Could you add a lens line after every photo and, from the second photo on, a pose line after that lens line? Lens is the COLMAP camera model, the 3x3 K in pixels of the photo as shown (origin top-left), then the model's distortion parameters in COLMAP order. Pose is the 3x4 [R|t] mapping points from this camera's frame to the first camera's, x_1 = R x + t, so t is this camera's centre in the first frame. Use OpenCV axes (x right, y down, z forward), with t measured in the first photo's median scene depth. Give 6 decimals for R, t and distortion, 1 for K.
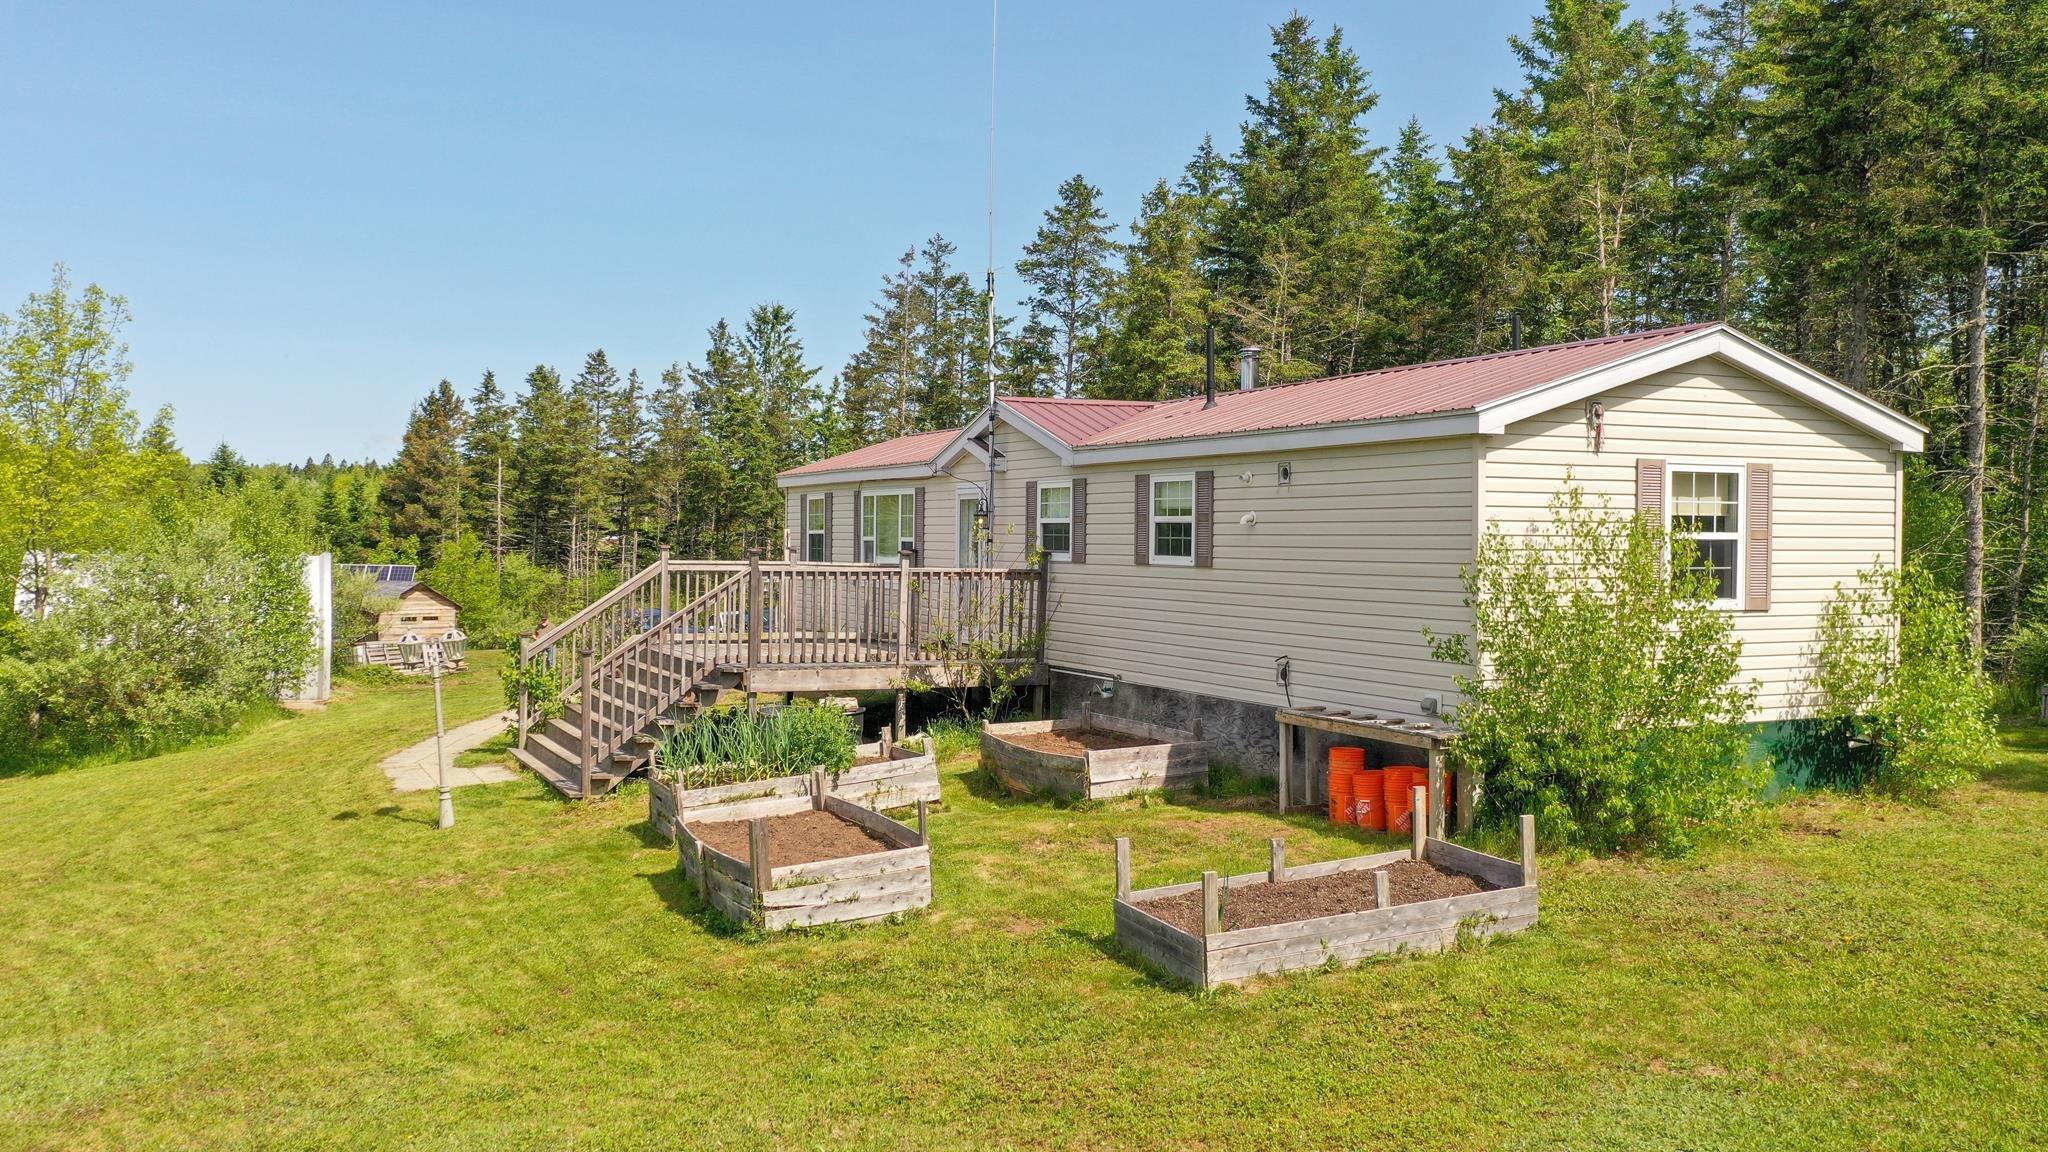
lens RADIAL K [[1687.9, 0, 1024.0], [0, 1687.9, 576.0], [0, 0, 1]] dist [0.001701, 0.000187]
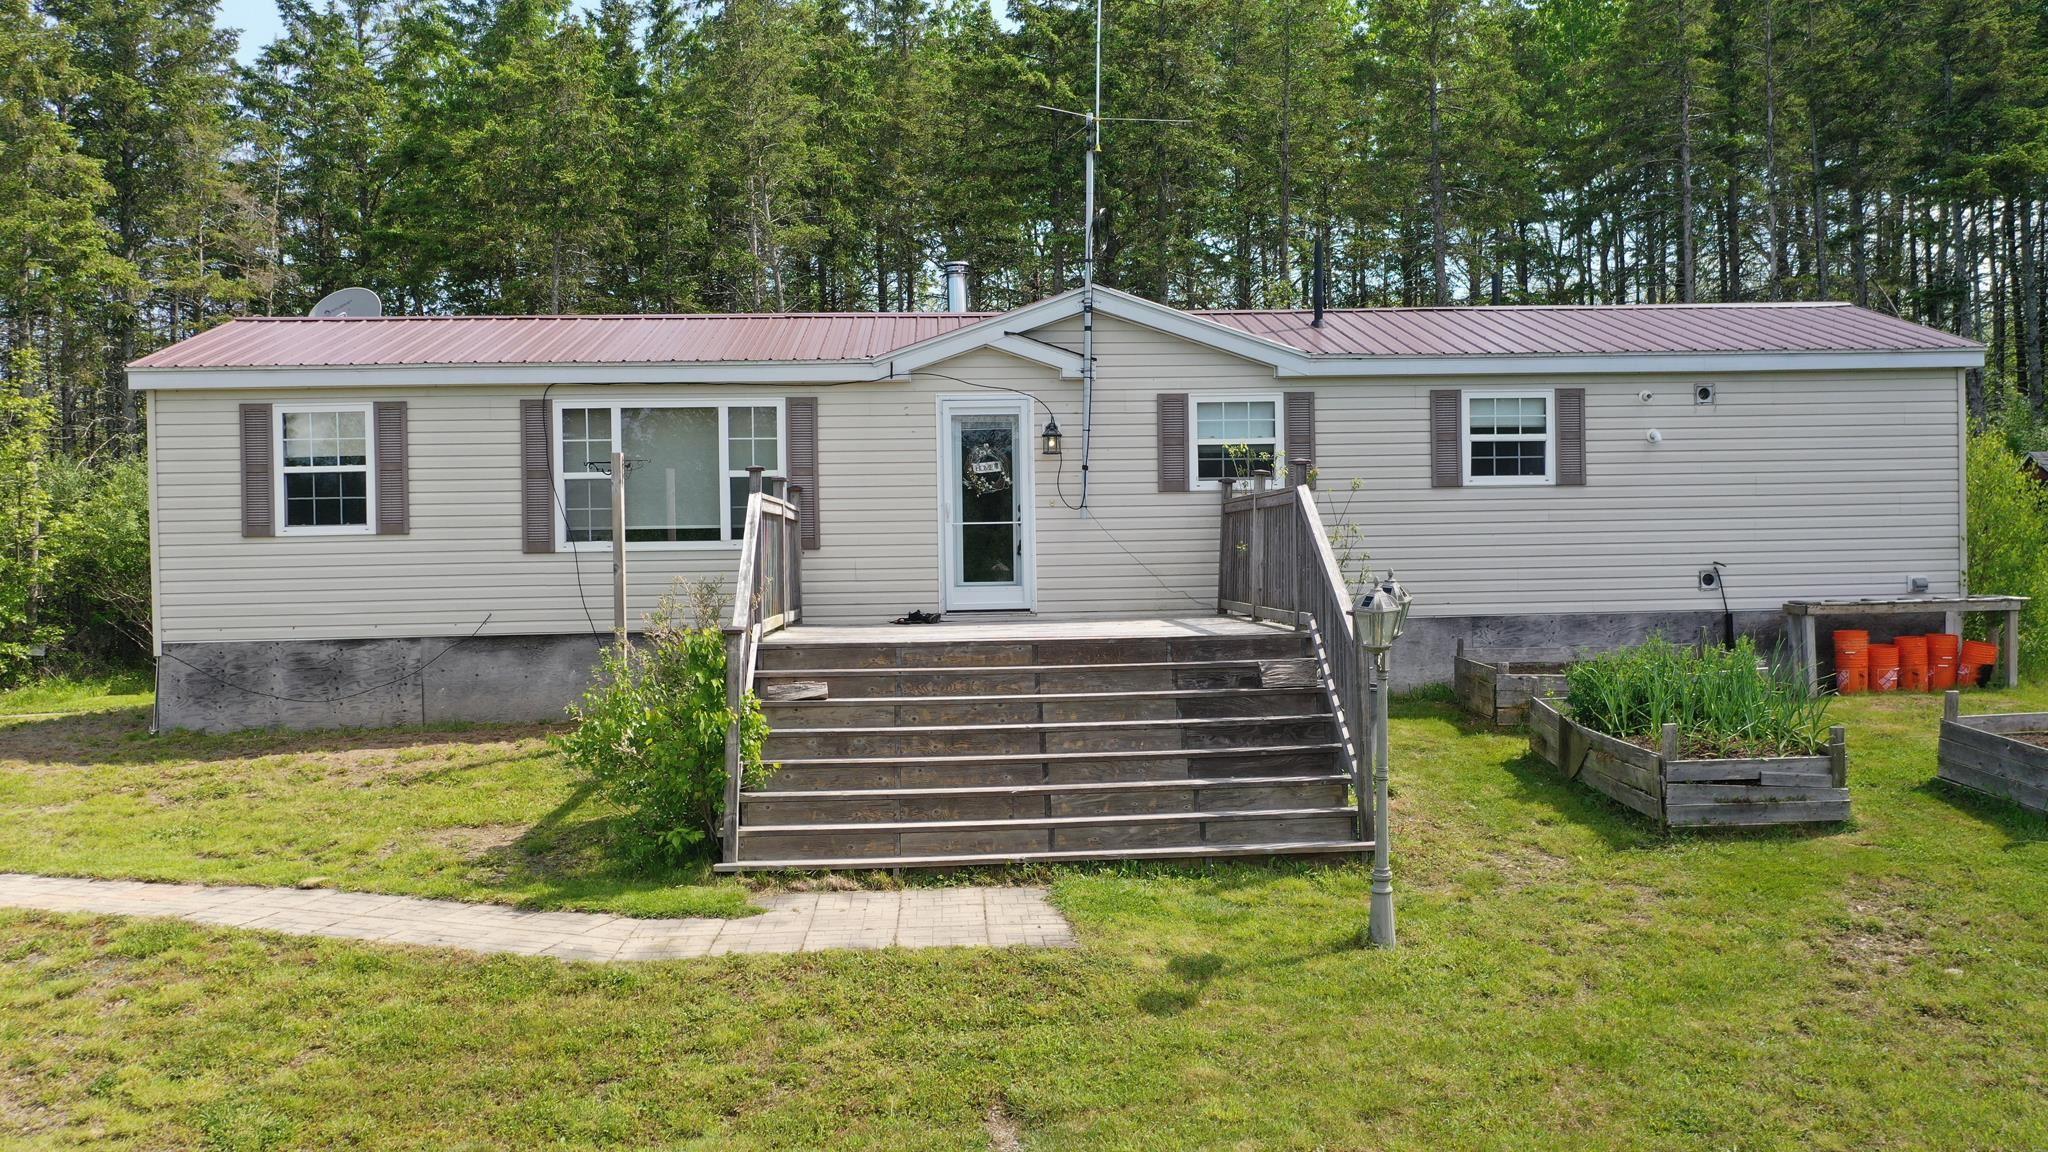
lens RADIAL K [[1687.9, 0, 1024.0], [0, 1687.9, 576.0], [0, 0, 1]] dist [0.001701, 0.000187]
pose [[0.377589, -0.039770, 0.925119, -0.879829], [0.041411, 0.998803, 0.026036, 0.008322], [-0.925047, 0.028479, 0.378783, 0.865273]]
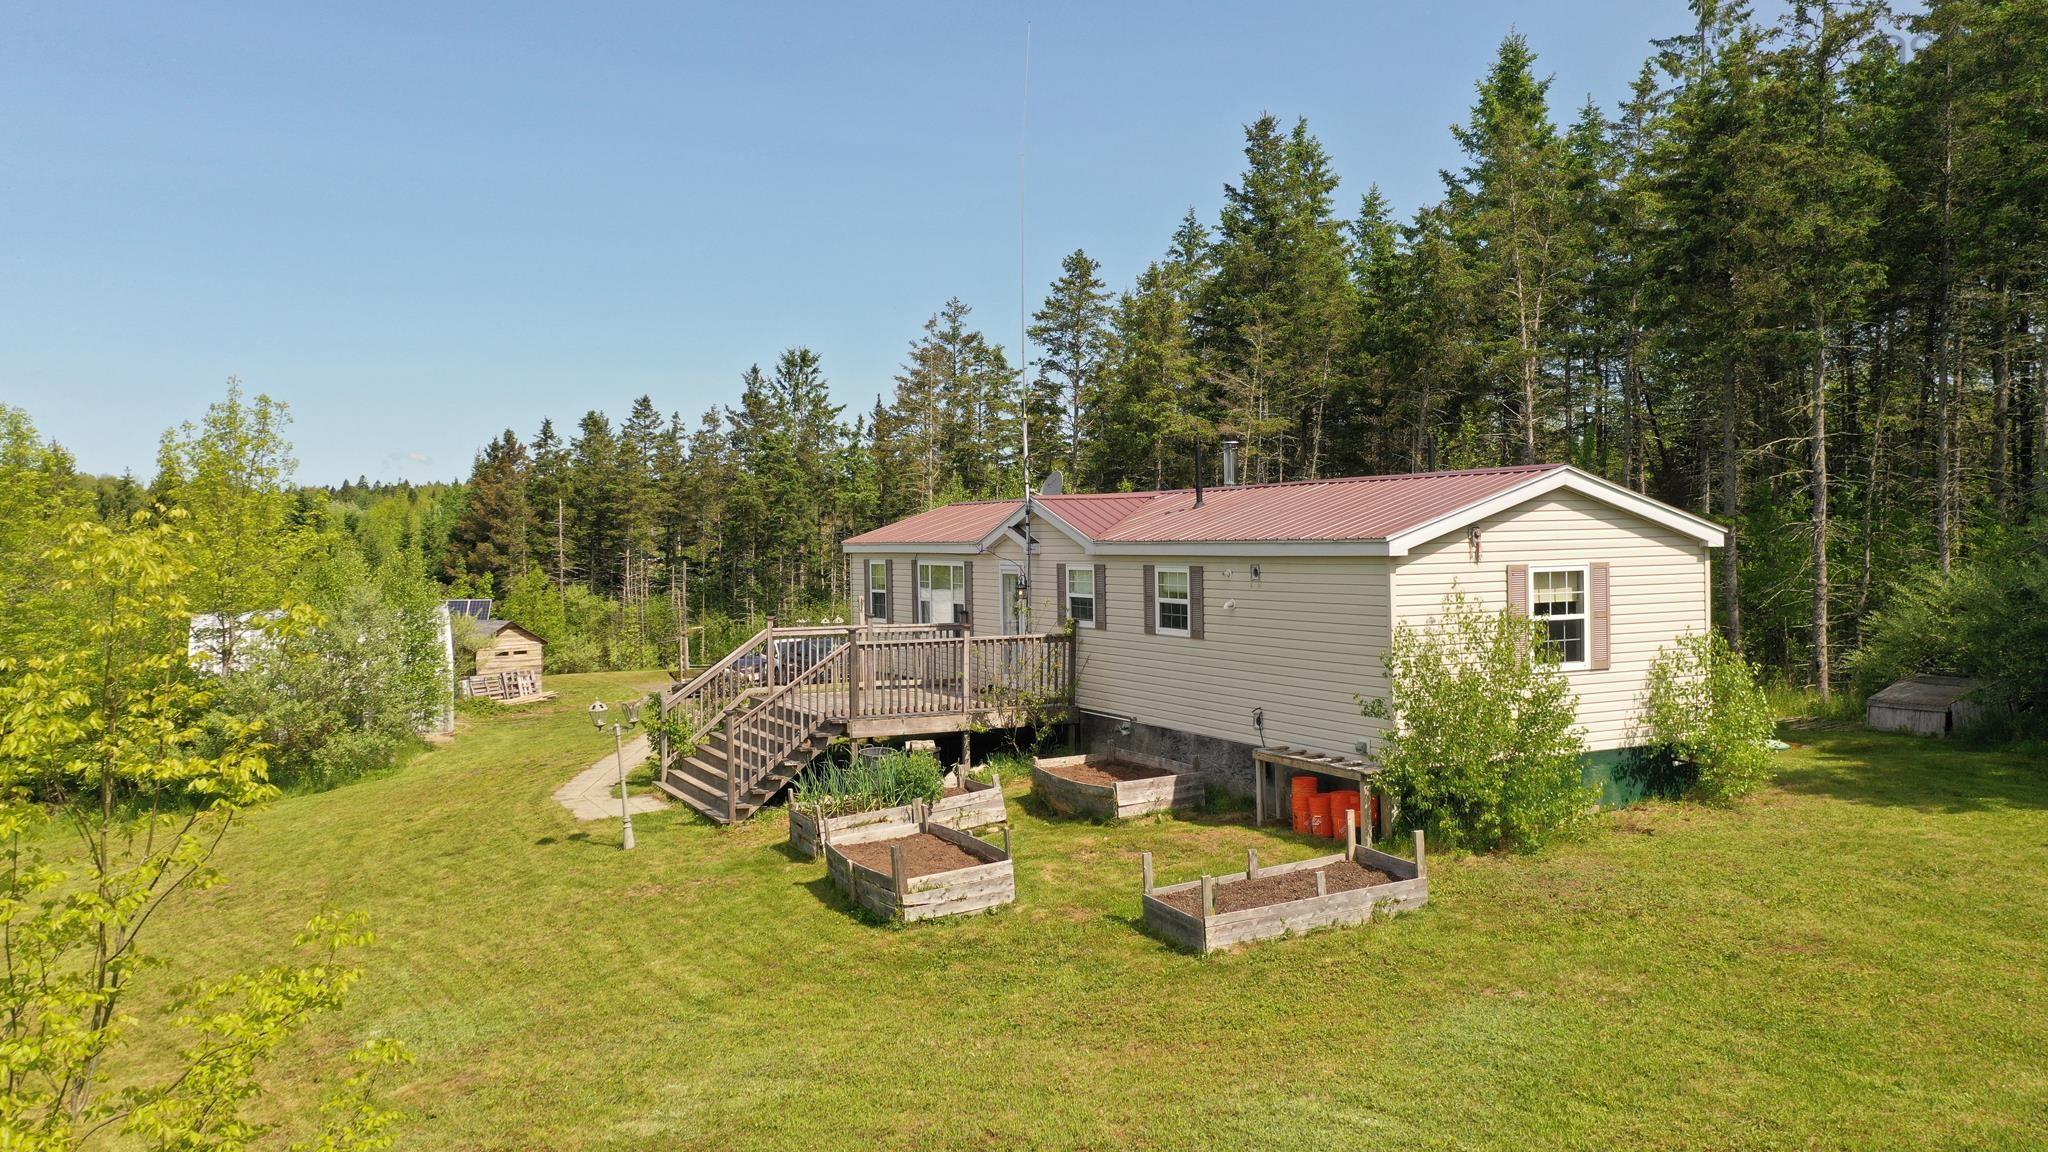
lens RADIAL K [[1620.4, 0, 1024.0], [0, 1620.4, 576.0], [0, 0, 1]] dist [0.003467, 0.000109]
pose [[0.999640, -0.026769, -0.001555, -0.025022], [0.026774, 0.999637, 0.003088, -0.058229], [0.001472, -0.003128, 0.999994, -0.258897]]
